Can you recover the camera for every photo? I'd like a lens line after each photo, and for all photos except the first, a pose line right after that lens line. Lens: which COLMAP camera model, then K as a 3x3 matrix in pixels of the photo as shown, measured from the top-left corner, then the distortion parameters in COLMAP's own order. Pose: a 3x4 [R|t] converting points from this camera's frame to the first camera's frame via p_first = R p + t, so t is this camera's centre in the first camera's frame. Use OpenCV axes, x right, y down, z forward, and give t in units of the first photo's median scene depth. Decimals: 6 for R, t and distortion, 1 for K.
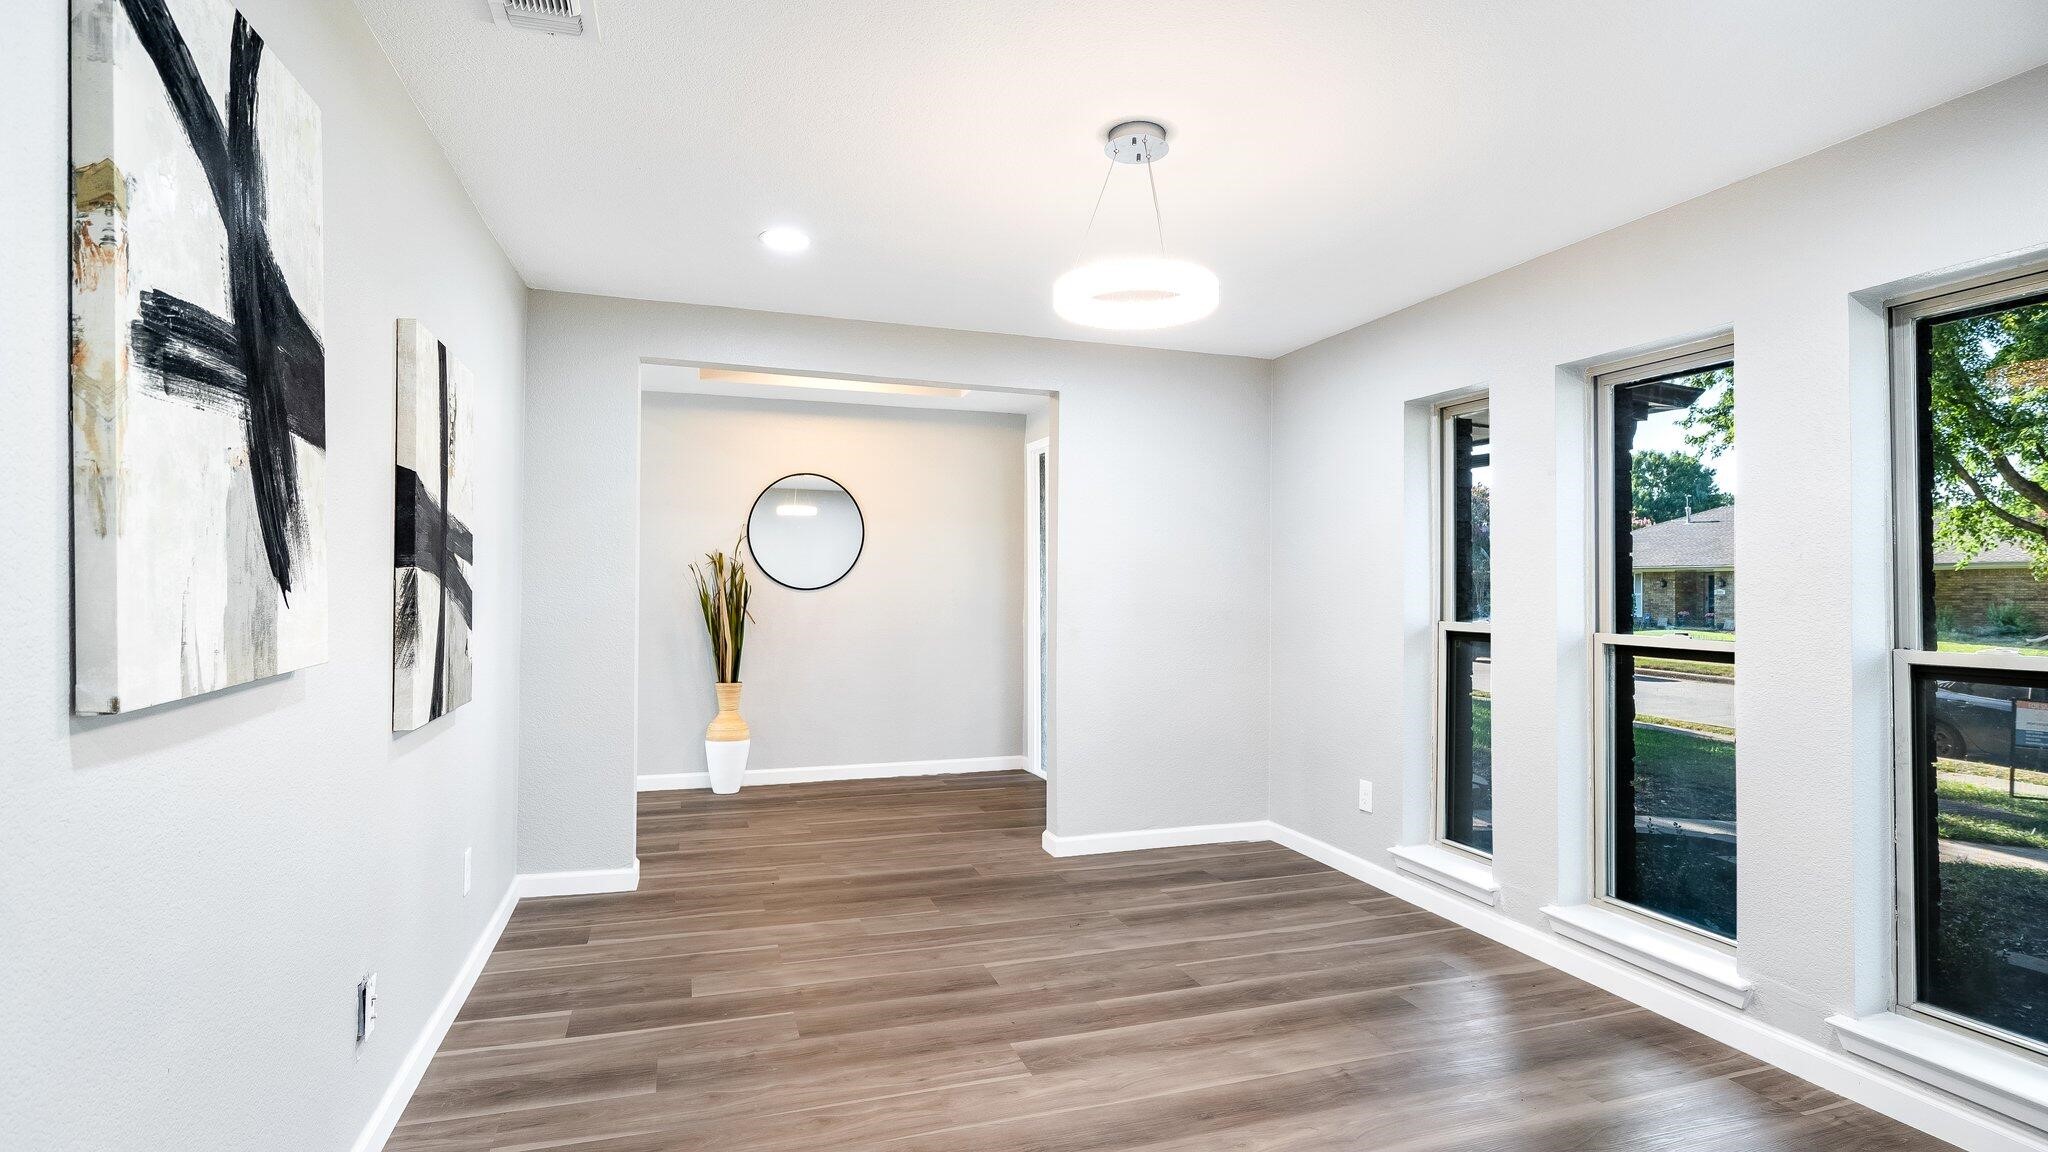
lens RADIAL K [[967.1, 0, 1024.7], [0, 967.1, 587.6], [0, 0, 1]] dist [-0.000413, -0.000449]
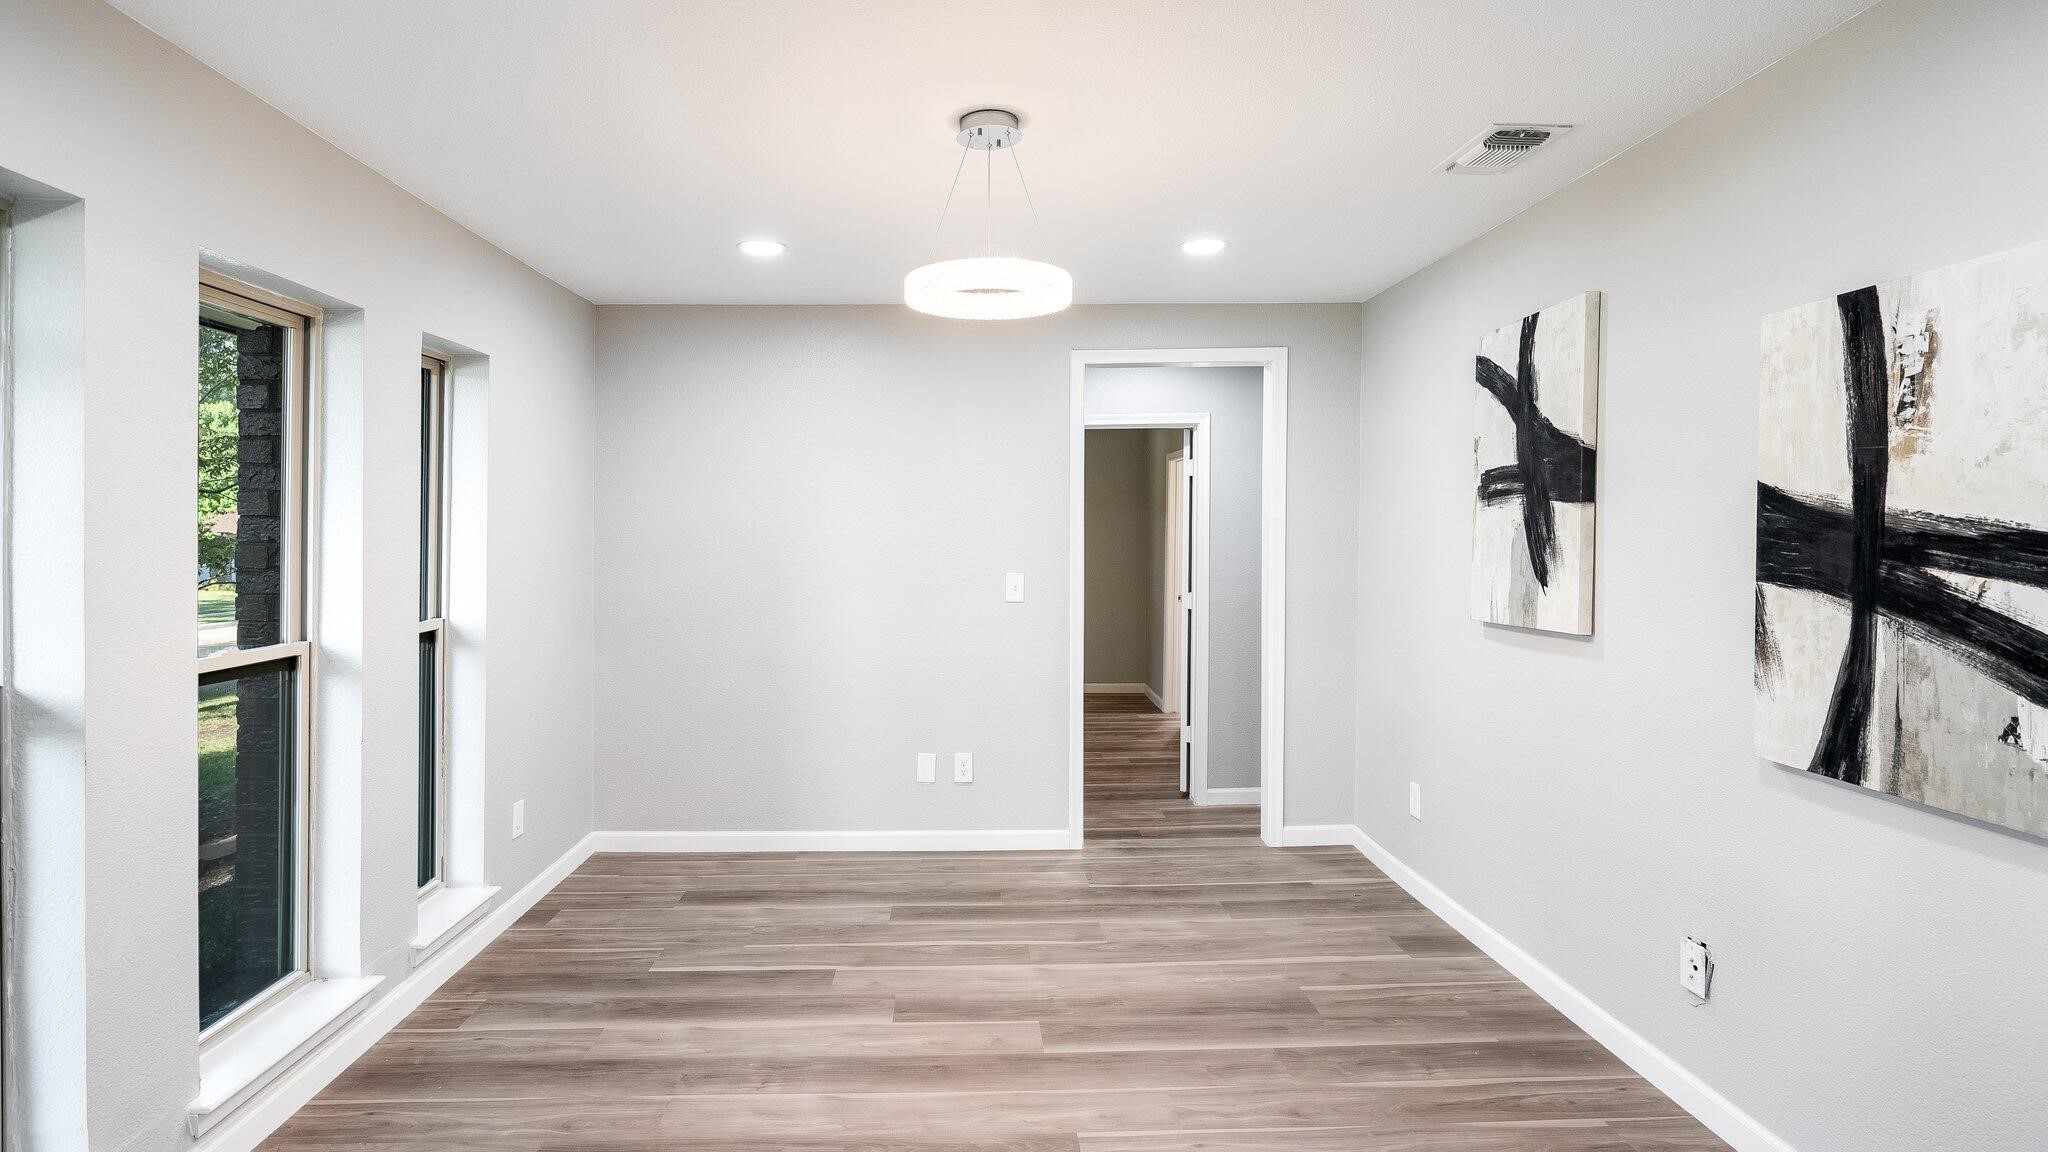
lens RADIAL K [[967.1, 0, 1014.0], [0, 967.1, 559.8], [0, 0, 1]] dist [-0.000413, -0.000449]
pose [[-0.955729, -0.011781, 0.294013, -0.318956], [-0.002869, 0.999524, 0.030724, -0.100766], [-0.294235, 0.028520, -0.955307, 3.020367]]
